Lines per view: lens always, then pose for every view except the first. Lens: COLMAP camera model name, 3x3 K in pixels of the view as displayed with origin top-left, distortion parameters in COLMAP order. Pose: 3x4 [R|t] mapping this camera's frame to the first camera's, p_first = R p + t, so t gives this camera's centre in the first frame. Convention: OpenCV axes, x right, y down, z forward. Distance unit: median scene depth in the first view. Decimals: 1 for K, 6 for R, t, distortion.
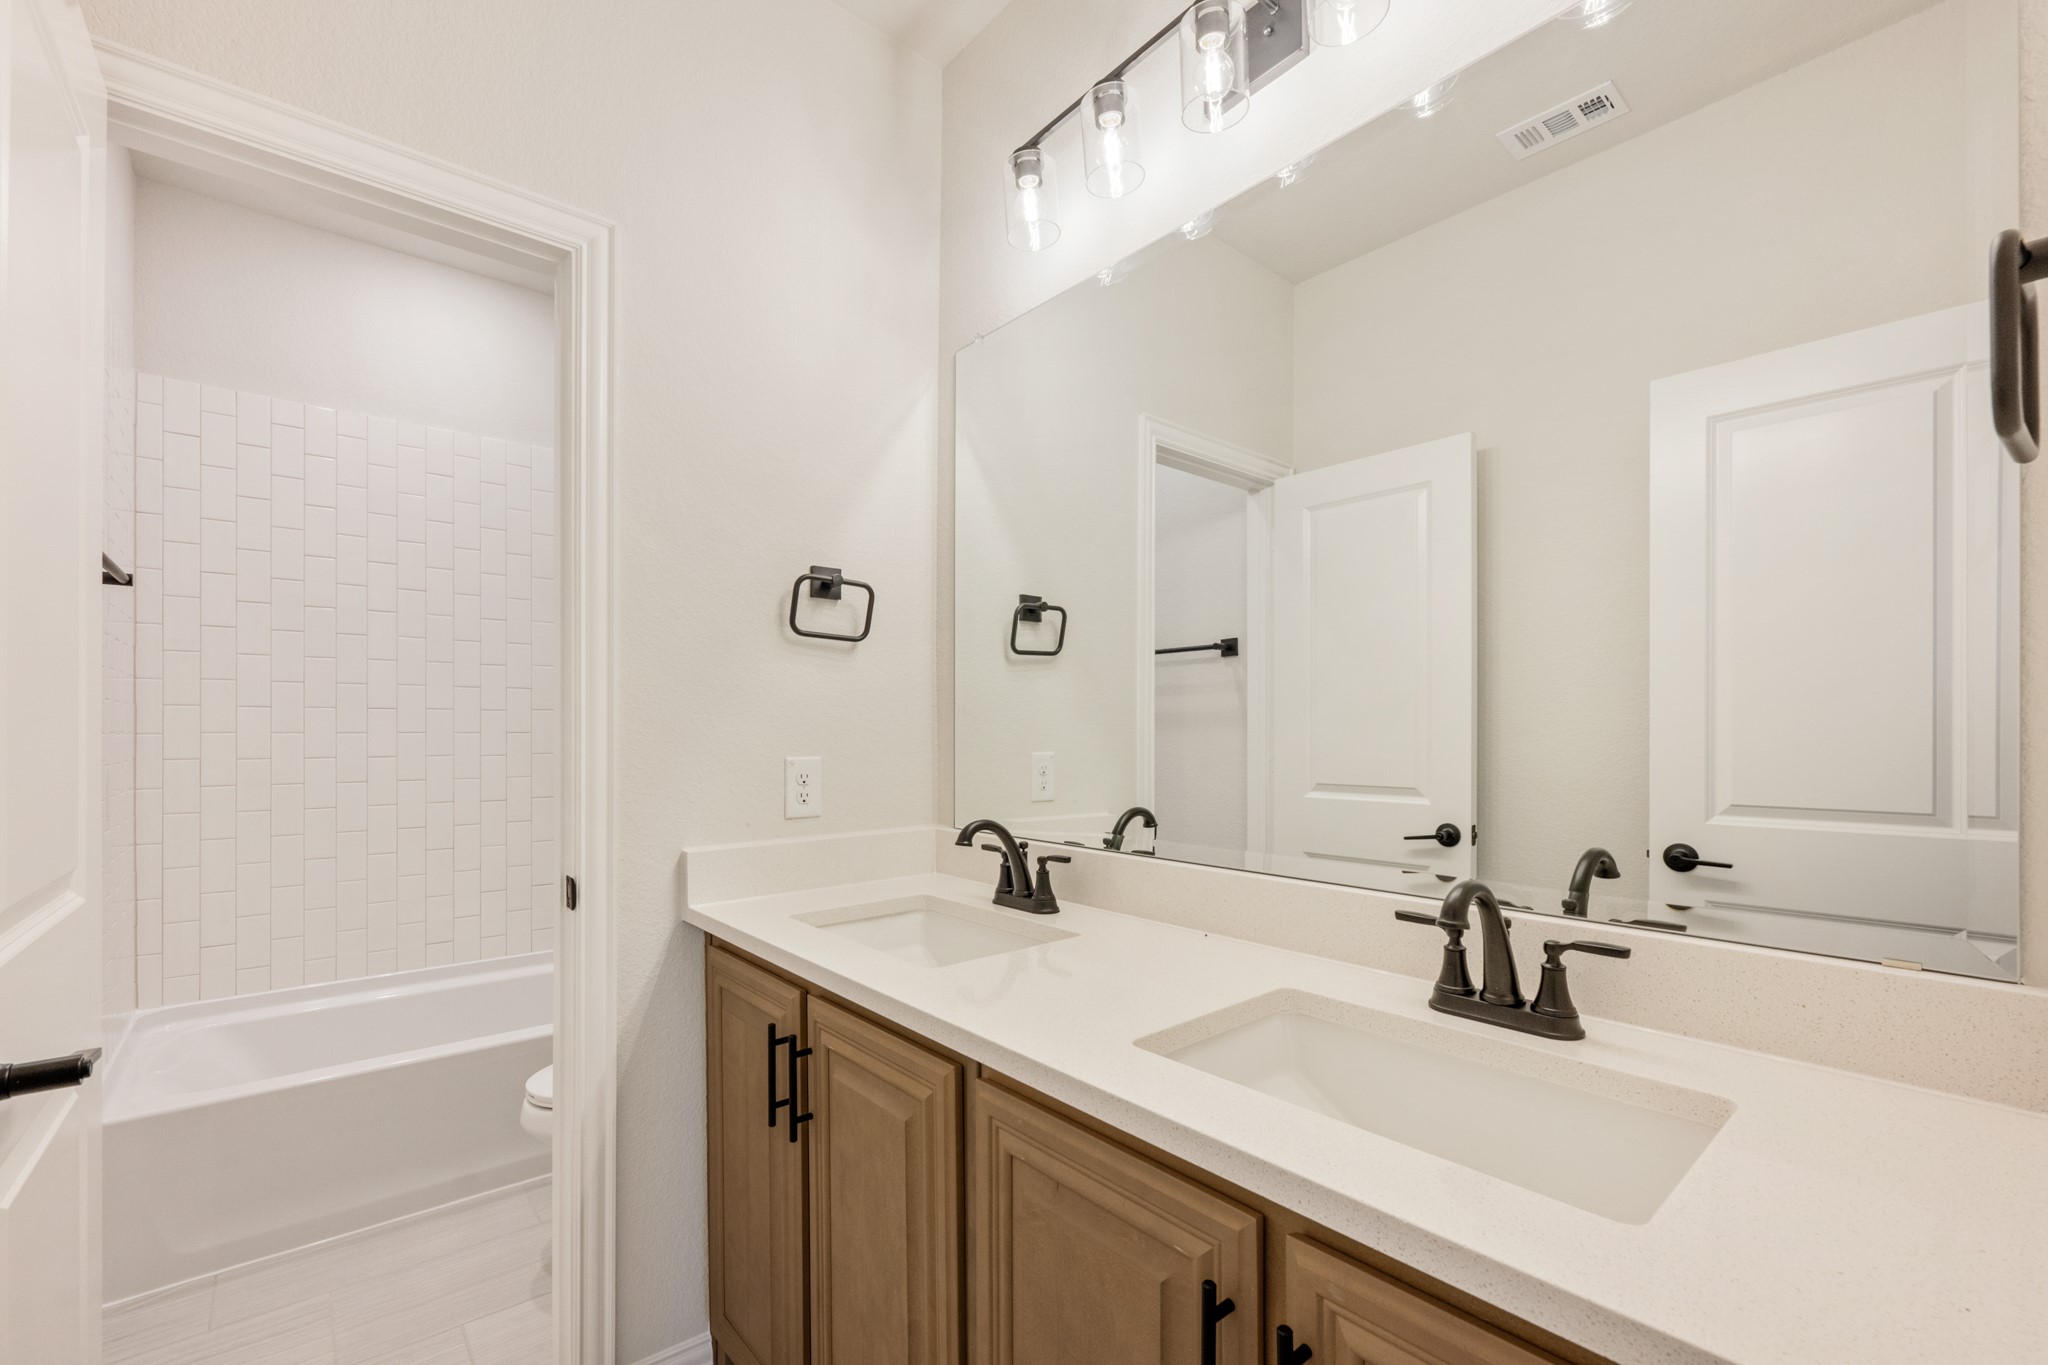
lens RADIAL K [[850.8, 0, 993.4], [0, 850.8, 756.7], [0, 0, 1]] dist [0.000847, 0.000011]
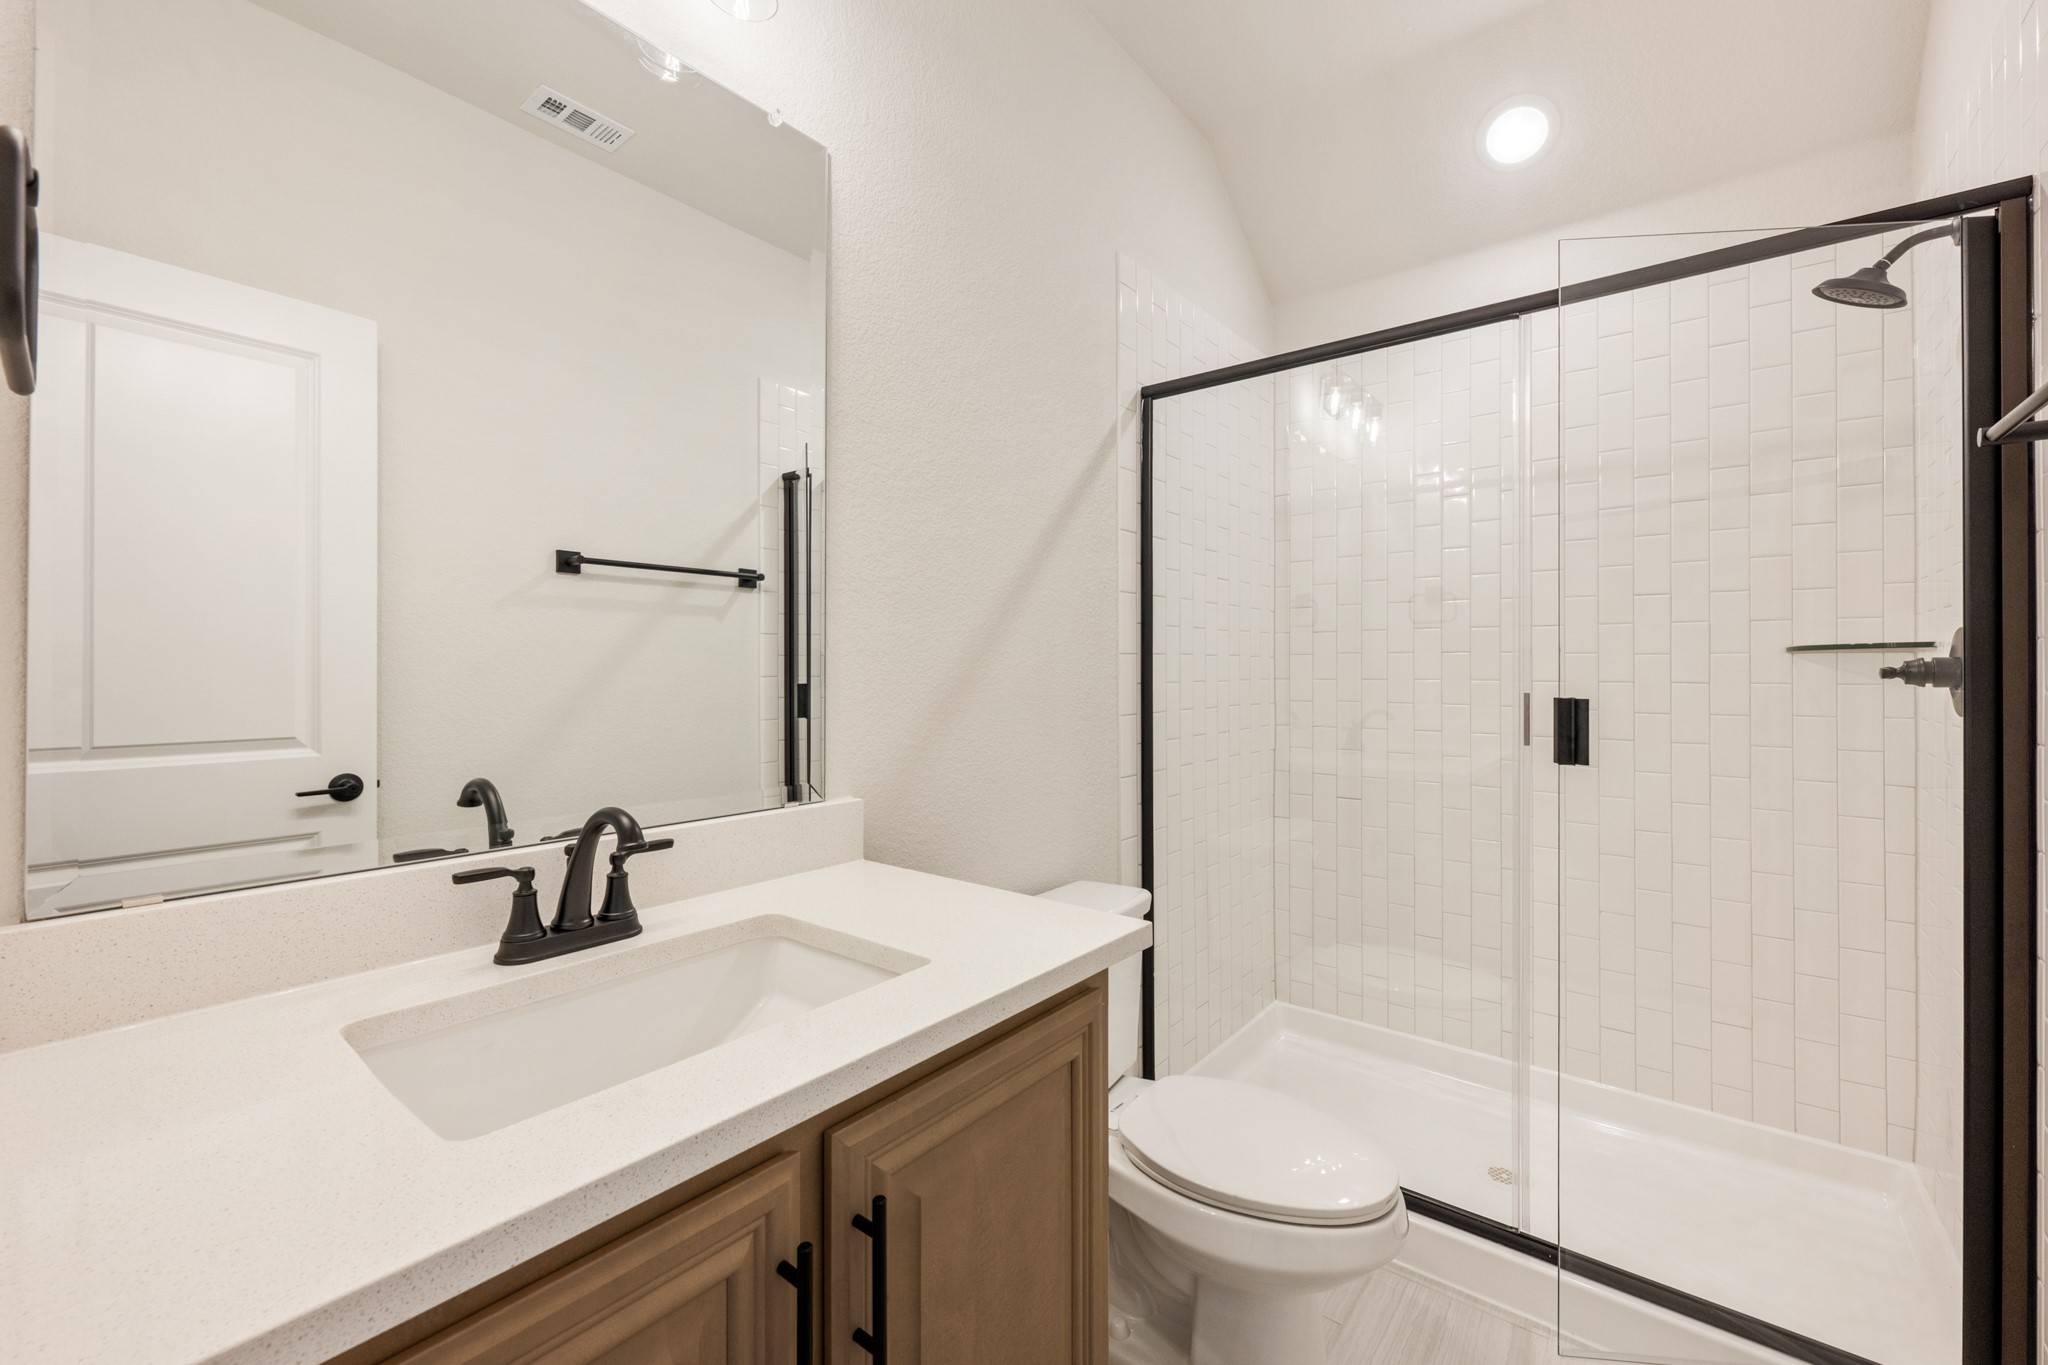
lens RADIAL K [[829.3, 0, 1024.0], [0, 829.3, 682.5], [0, 0, 1]] dist [-0.000814, -0.000065]
pose [[-0.198587, -0.005694, 0.980067, -0.517779], [0.015705, 0.999836, 0.008992, -0.012631], [-0.979957, 0.017178, -0.198465, 0.665365]]
